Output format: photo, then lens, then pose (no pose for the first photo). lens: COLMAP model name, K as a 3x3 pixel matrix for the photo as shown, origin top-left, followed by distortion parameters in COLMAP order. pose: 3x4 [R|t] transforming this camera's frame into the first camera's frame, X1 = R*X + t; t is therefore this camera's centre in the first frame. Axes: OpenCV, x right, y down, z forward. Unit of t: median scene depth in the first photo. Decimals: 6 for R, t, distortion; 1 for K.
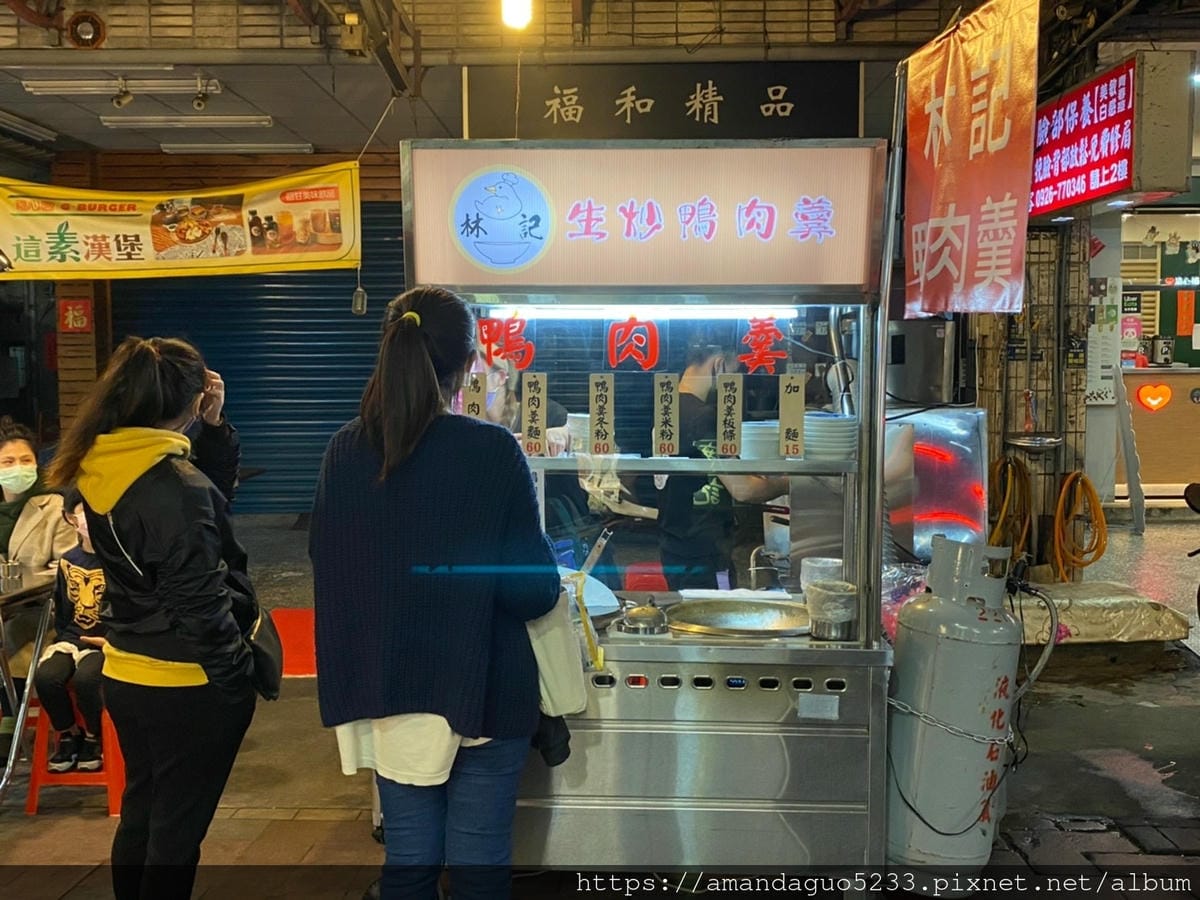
lens RADIAL K [[1907.1, 0, 600.0], [0, 1907.1, 450.0], [0, 0, 1]] dist [0.228519, -0.972609]
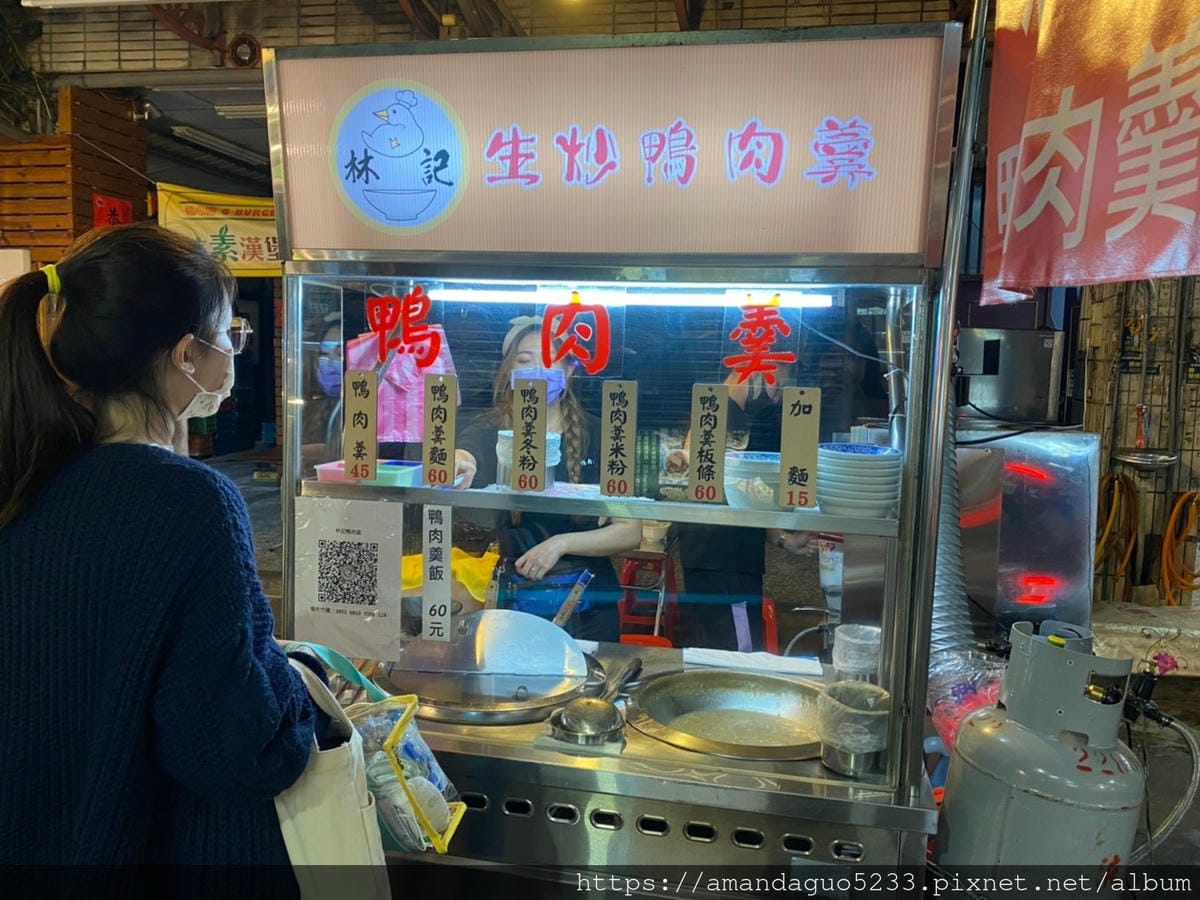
lens RADIAL K [[1182.0, 0, 570.3], [0, 1182.0, 452.4], [0, 0, 1]] dist [0.003319, 0.042263]
pose [[0.977272, 0.043779, -0.207417, 0.069963], [-0.037212, 0.998678, 0.035463, -0.018417], [0.208696, -0.026938, 0.977610, 0.374099]]
